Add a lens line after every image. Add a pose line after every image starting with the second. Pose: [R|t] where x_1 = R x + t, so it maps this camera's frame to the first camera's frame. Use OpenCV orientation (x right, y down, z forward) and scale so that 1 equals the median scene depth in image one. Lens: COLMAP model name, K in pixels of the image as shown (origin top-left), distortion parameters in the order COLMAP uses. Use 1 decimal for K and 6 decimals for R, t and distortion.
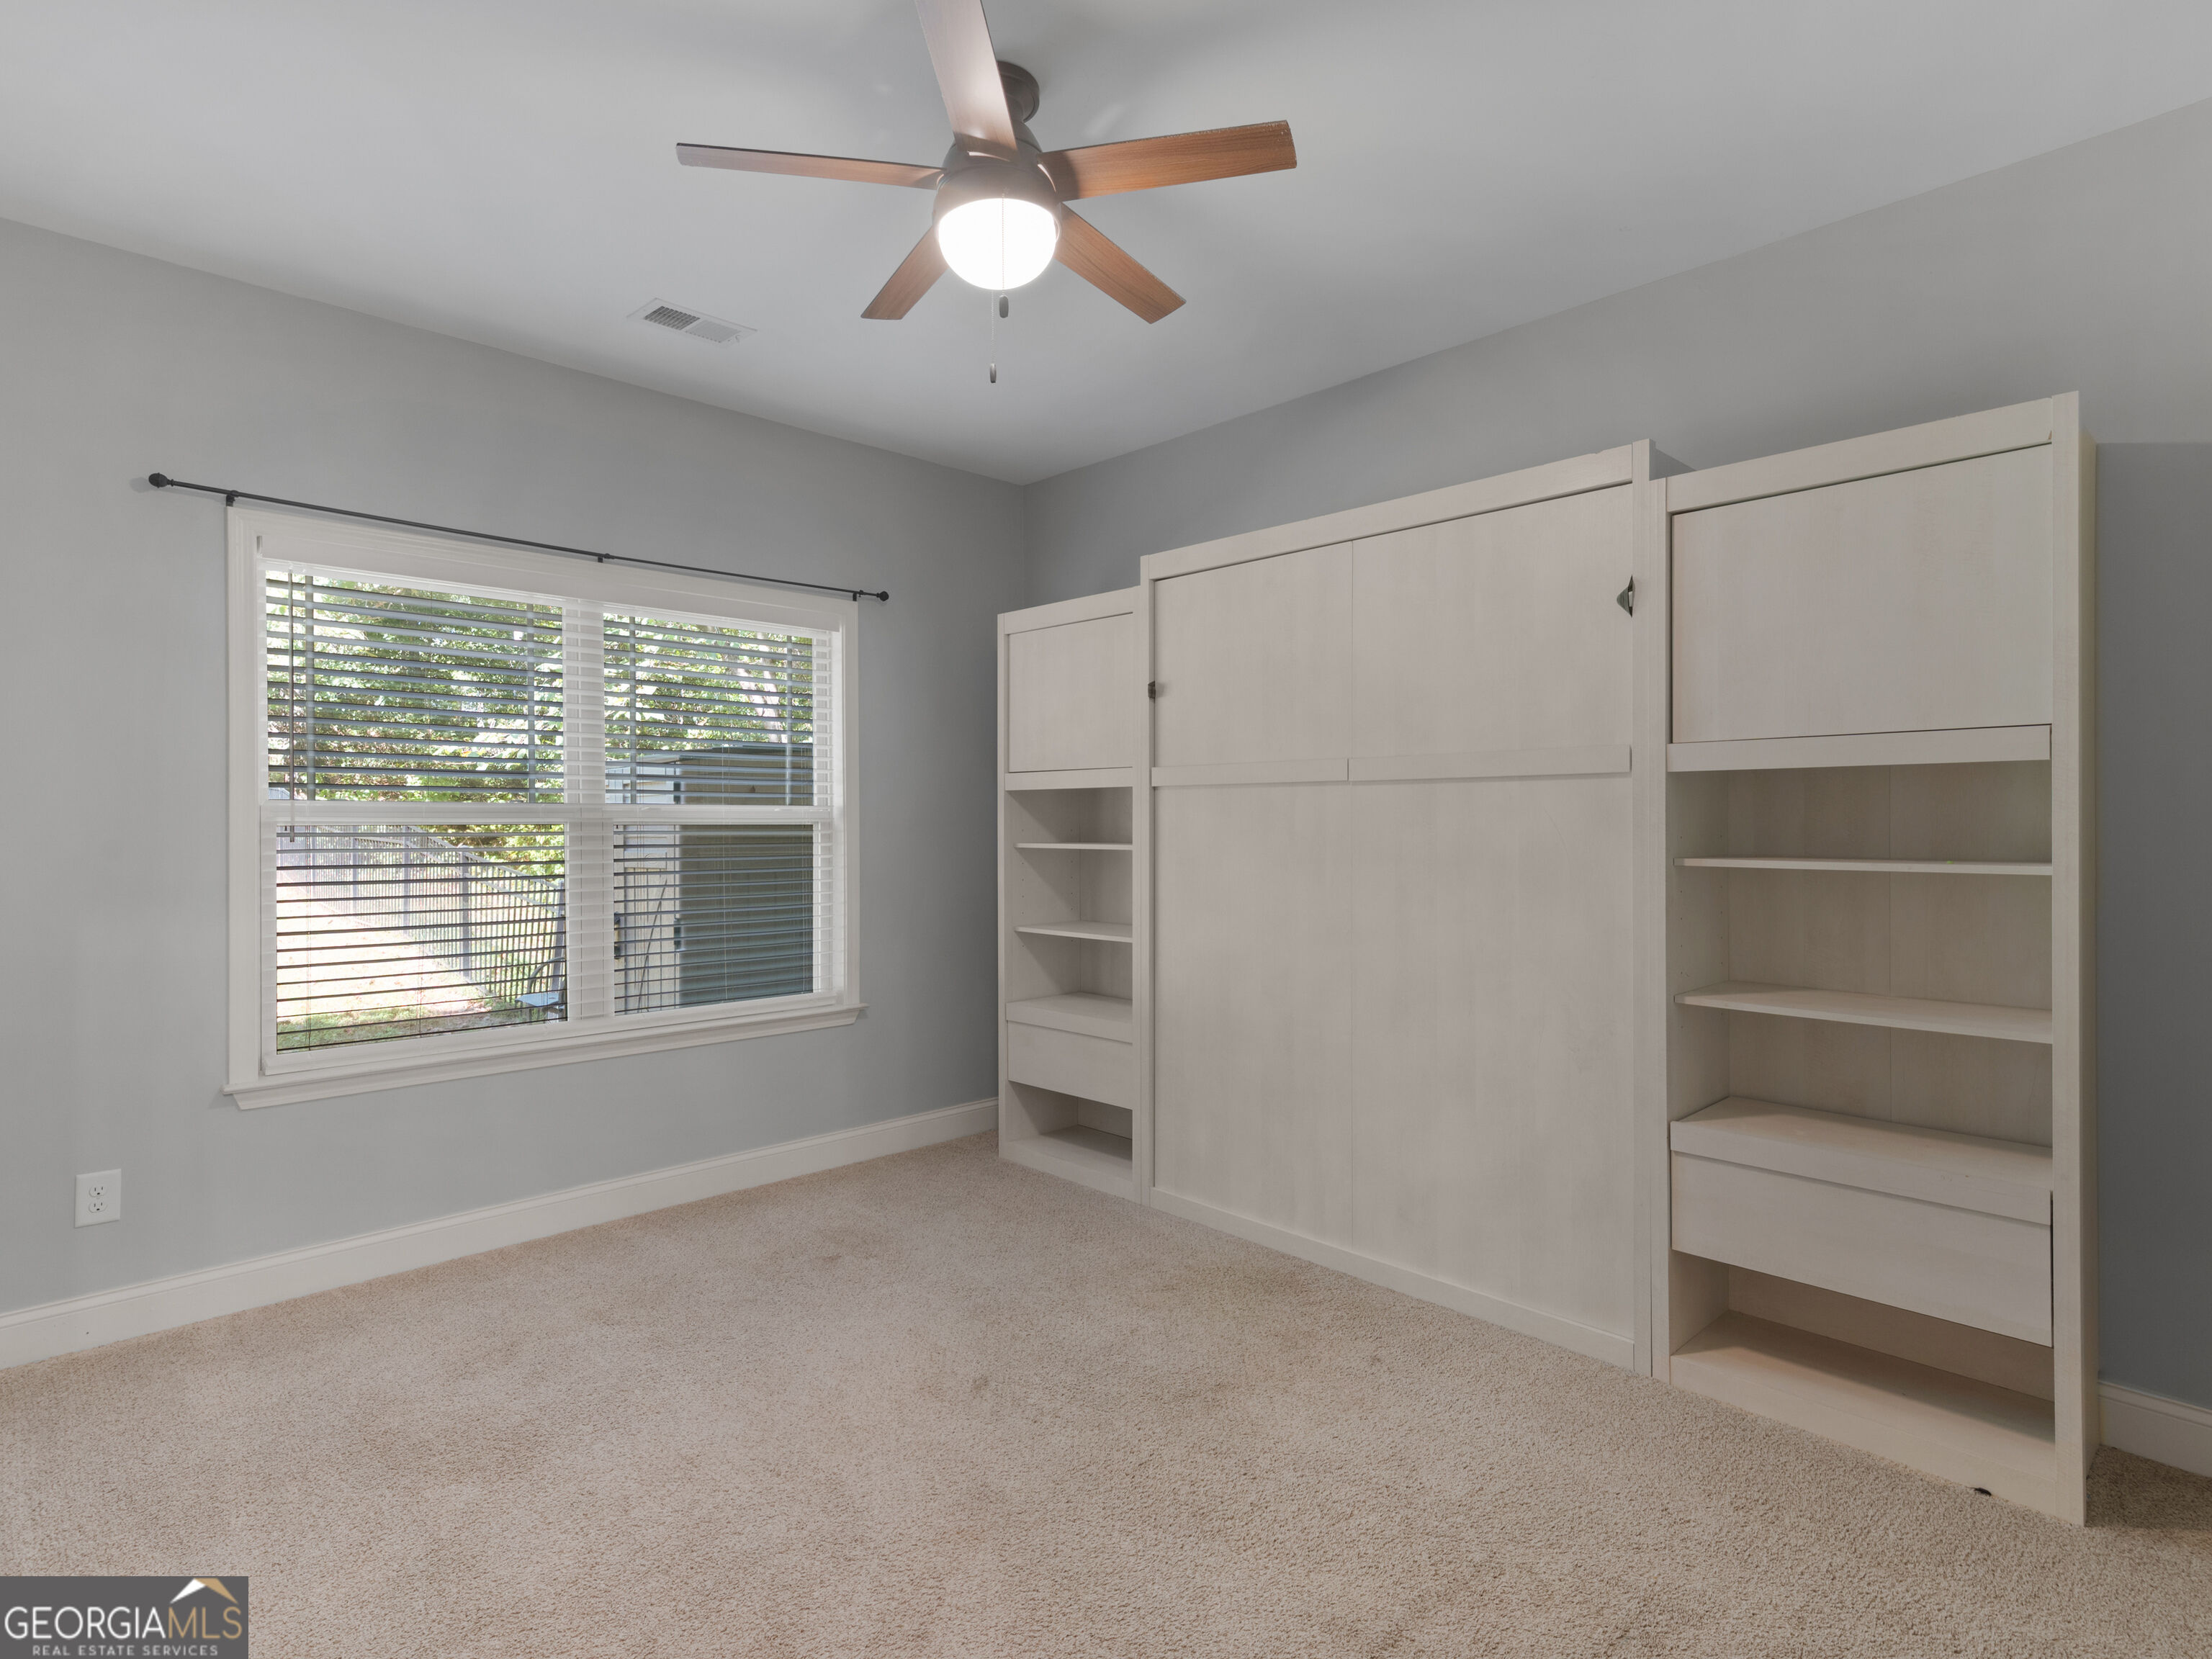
lens RADIAL K [[1155.7, 0, 1129.9], [0, 1155.7, 809.6], [0, 0, 1]] dist [0.012337, -0.001001]
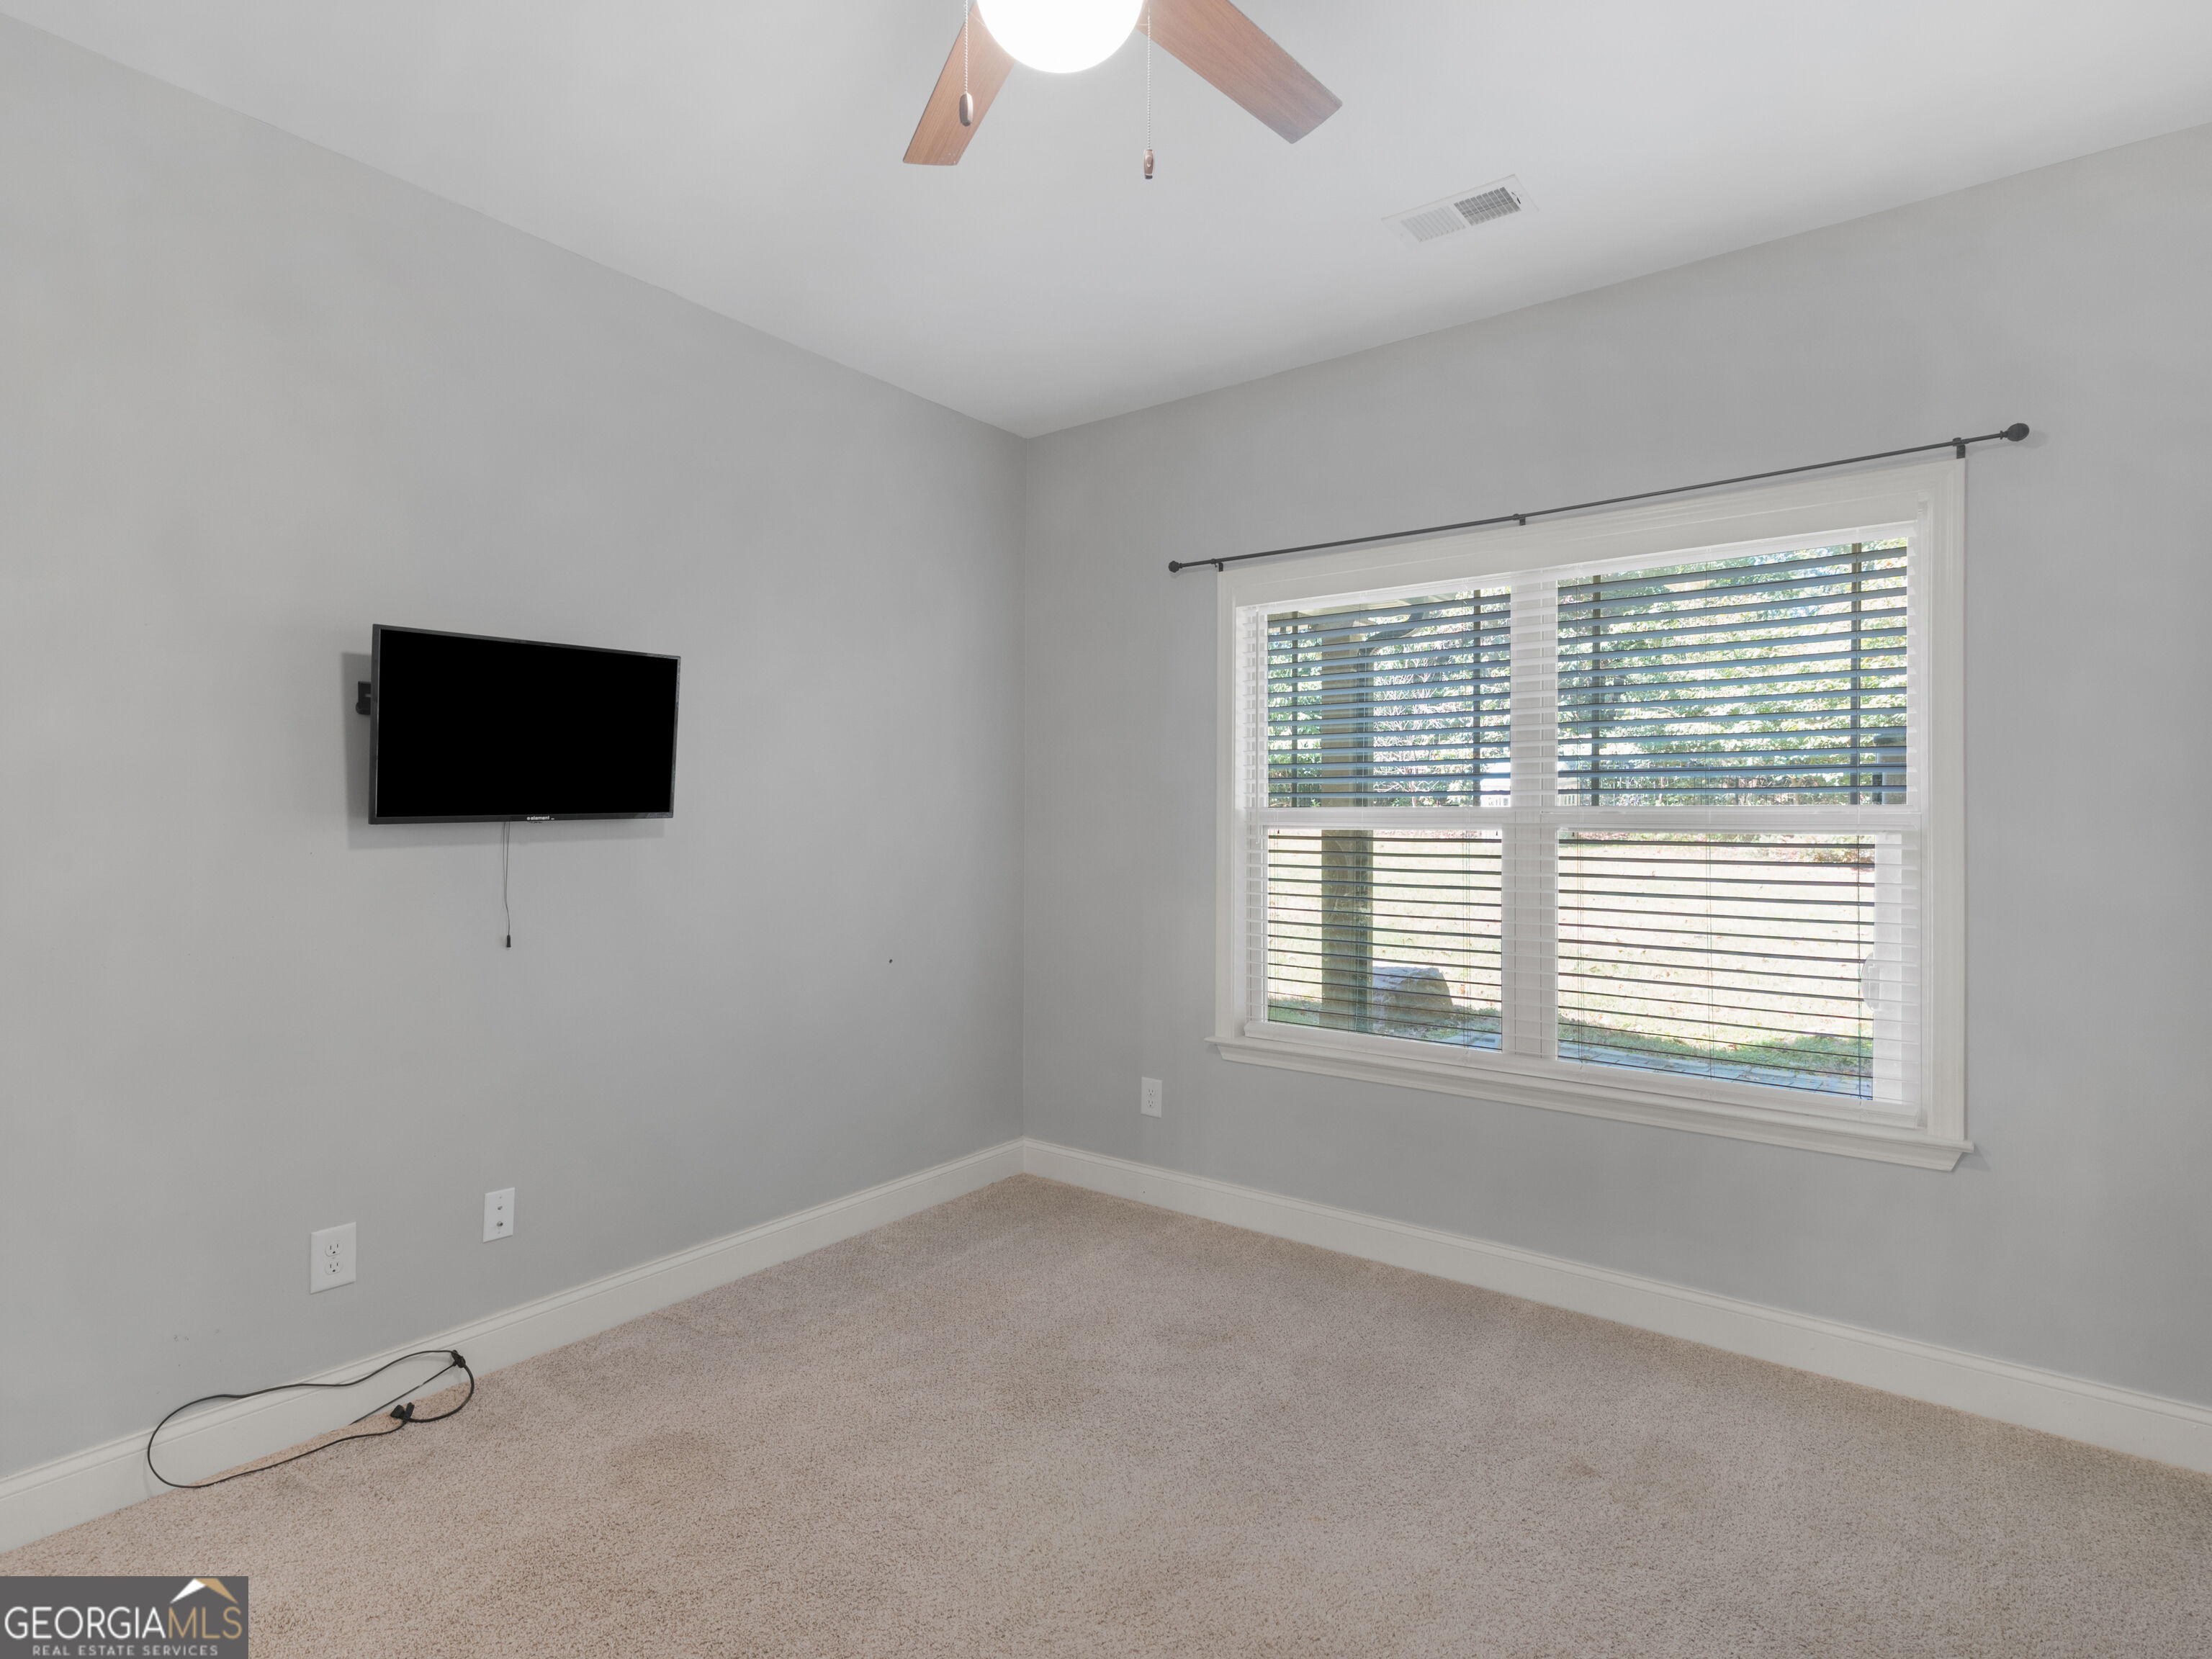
lens RADIAL K [[1175.5, 0, 1106.4], [0, 1175.5, 820.7], [0, 0, 1]] dist [0.001742, 0.000193]
pose [[0.112270, -0.000005, -0.993678, 0.406522], [0.003758, 0.999993, 0.000419, 0.003608], [0.993671, -0.003781, 0.112269, 0.655061]]
